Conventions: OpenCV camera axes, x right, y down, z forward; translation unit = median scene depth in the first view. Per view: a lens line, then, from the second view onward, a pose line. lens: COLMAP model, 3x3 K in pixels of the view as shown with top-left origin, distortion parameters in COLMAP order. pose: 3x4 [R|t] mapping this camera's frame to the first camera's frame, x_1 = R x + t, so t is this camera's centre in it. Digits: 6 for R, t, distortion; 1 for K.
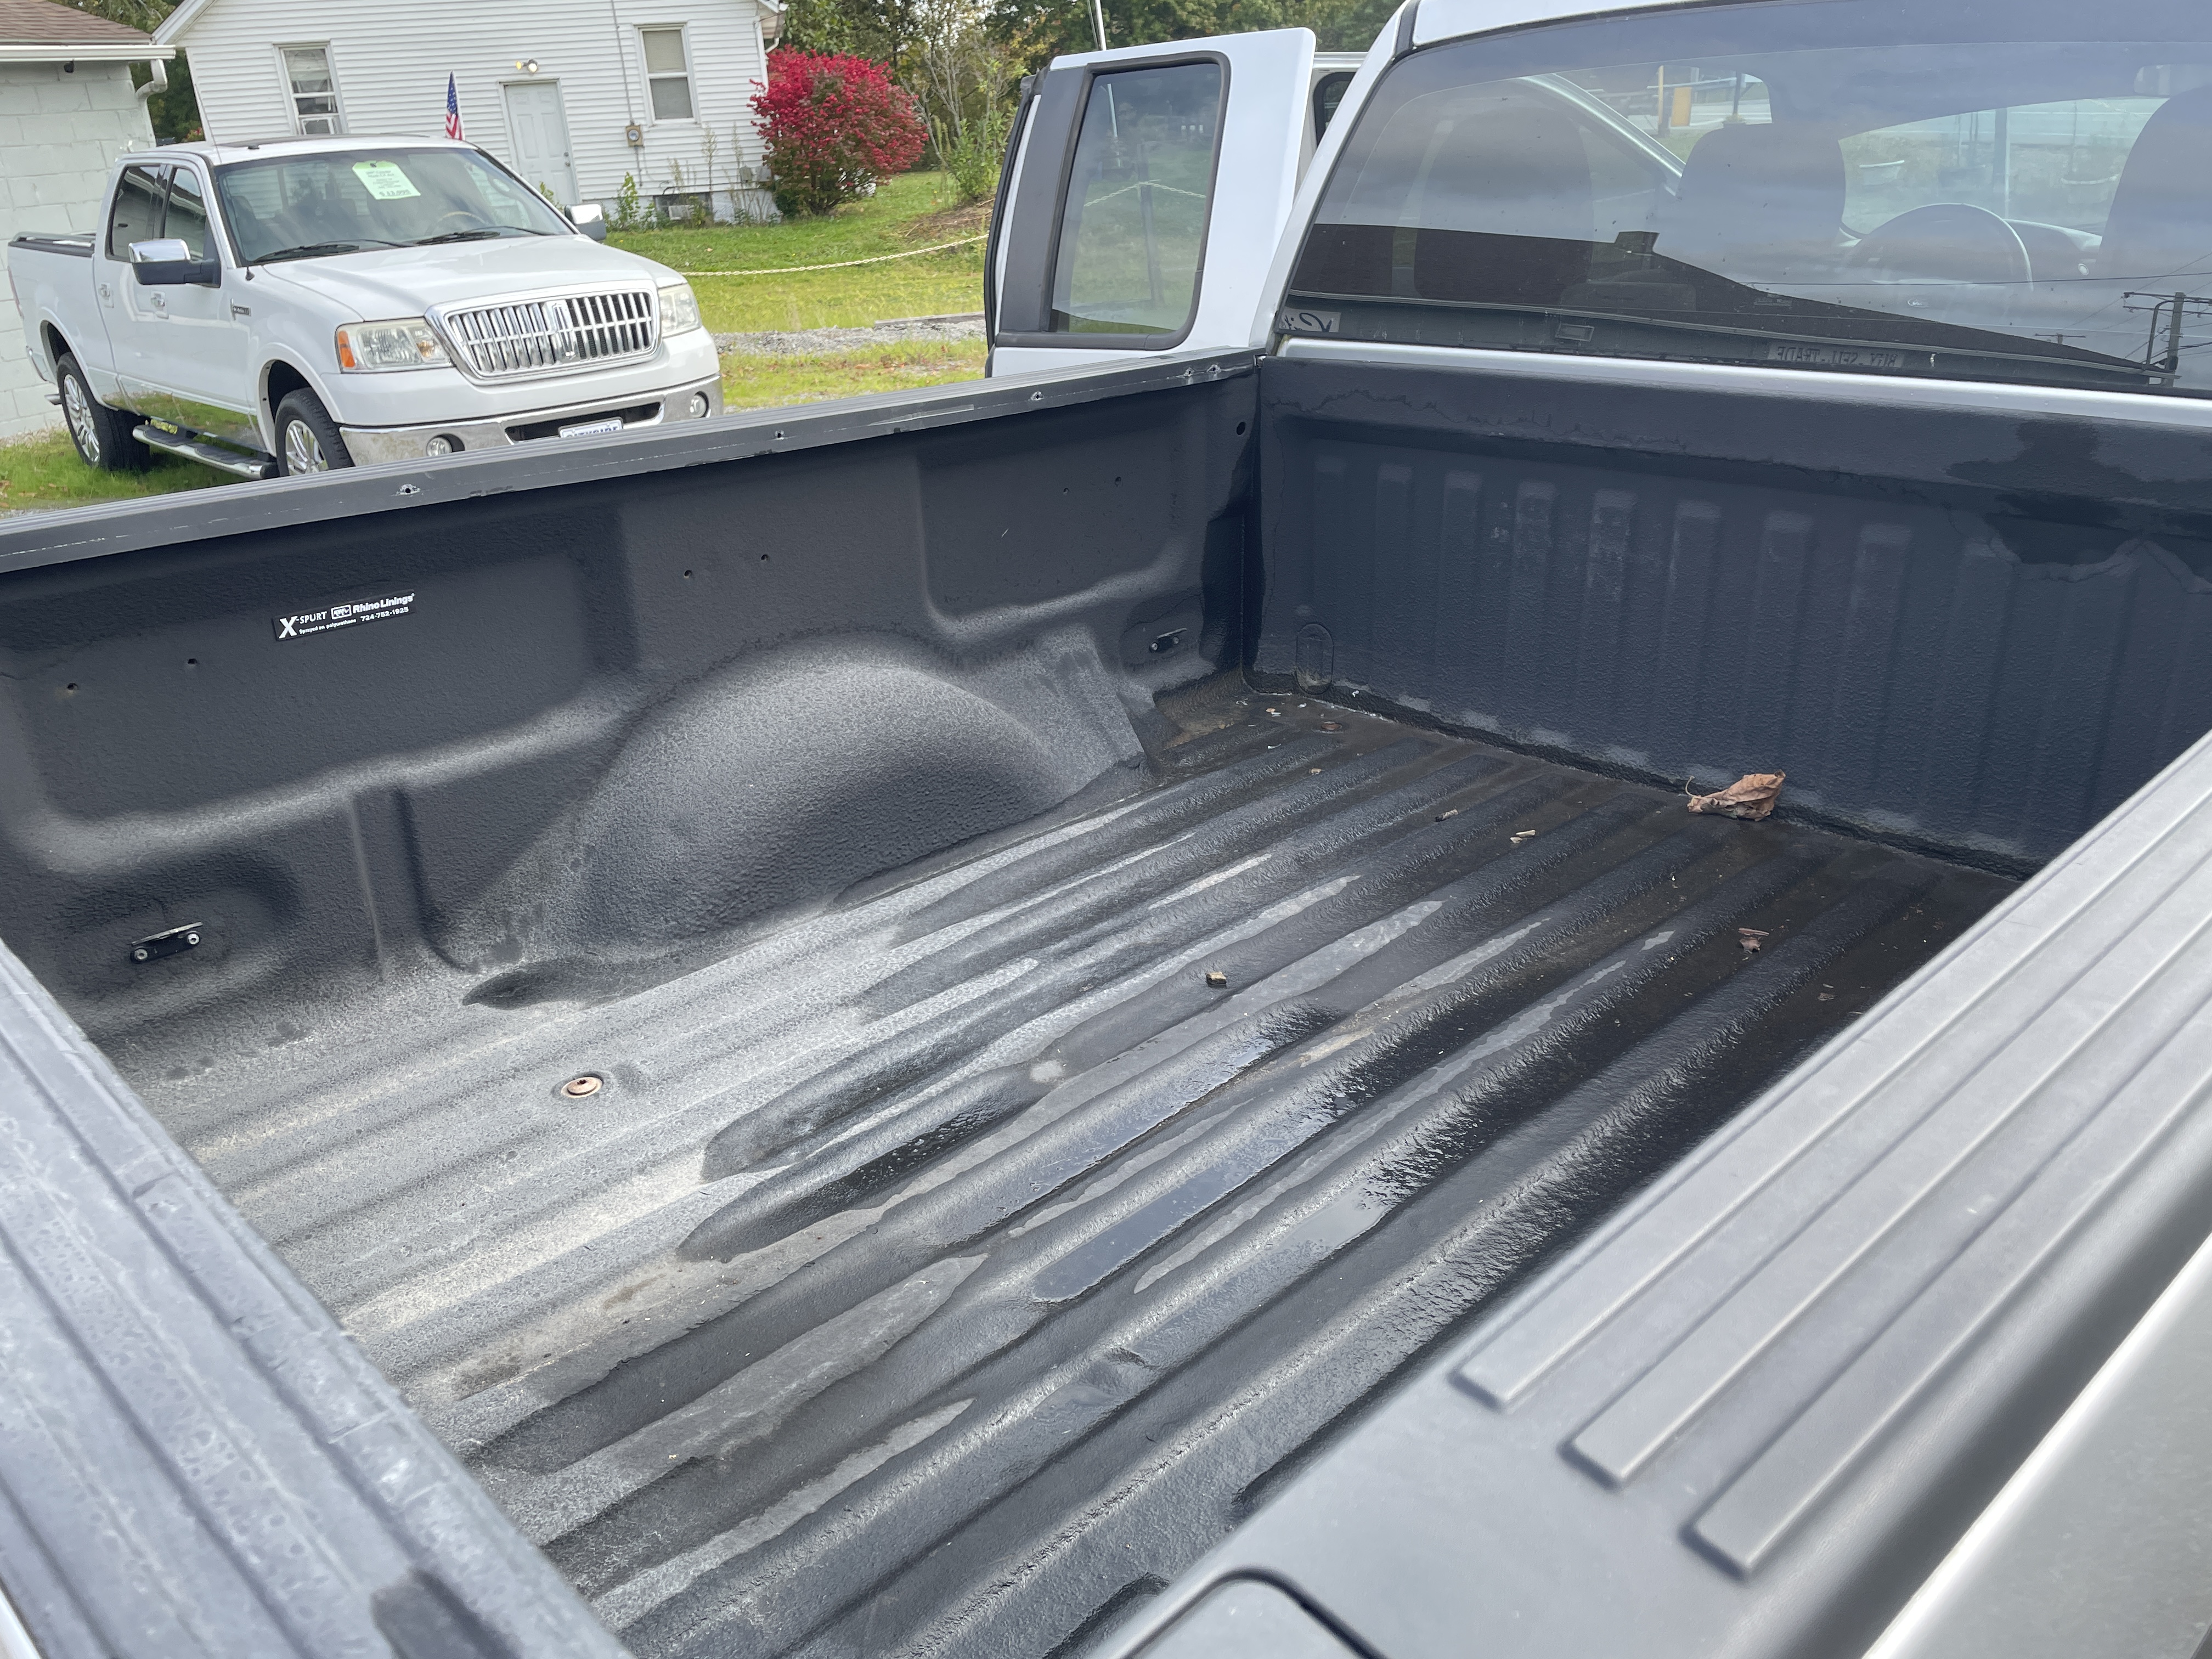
lens RADIAL K [[1659.4, 0, 1096.3], [0, 1659.4, 822.4], [0, 0, 1]] dist [0.079327, -0.101205]
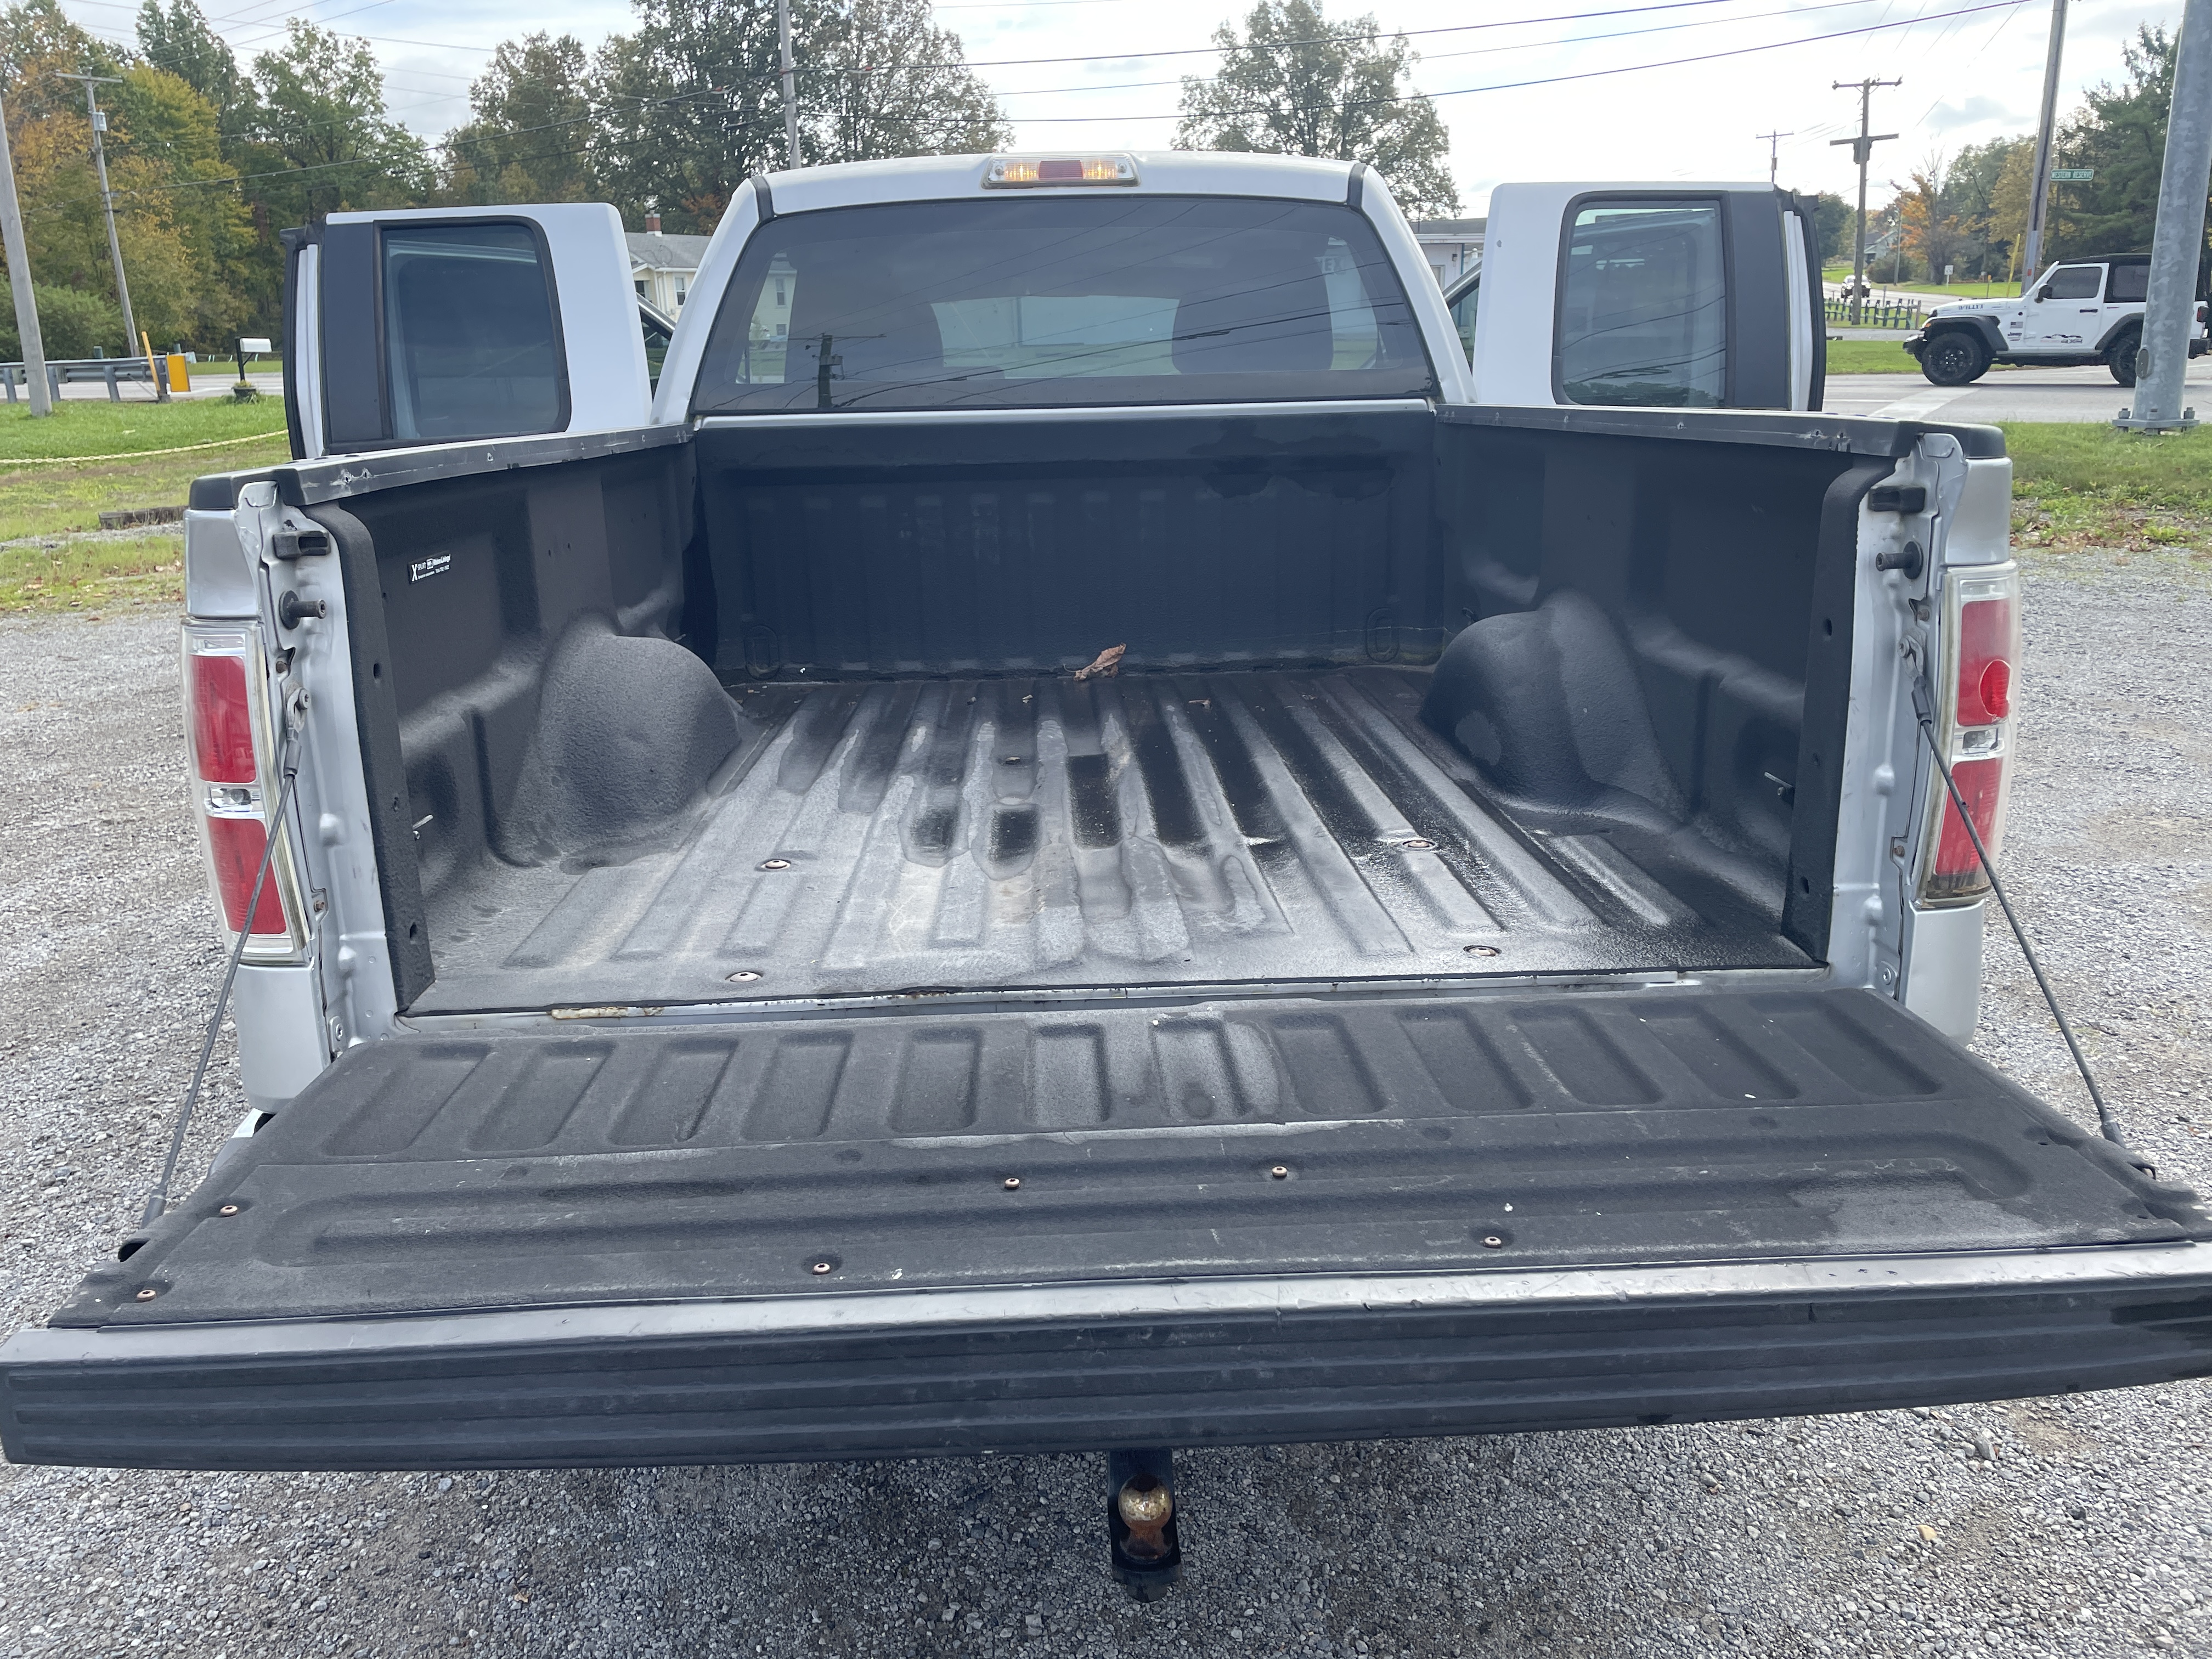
lens RADIAL K [[1659.4, 0, 1096.3], [0, 1659.4, 822.4], [0, 0, 1]] dist [0.079327, -0.101205]
pose [[0.667787, -0.176425, 0.723142, -0.830524], [0.282453, 0.958904, -0.026889, 0.175796], [-0.688680, 0.222210, 0.690176, -0.089881]]
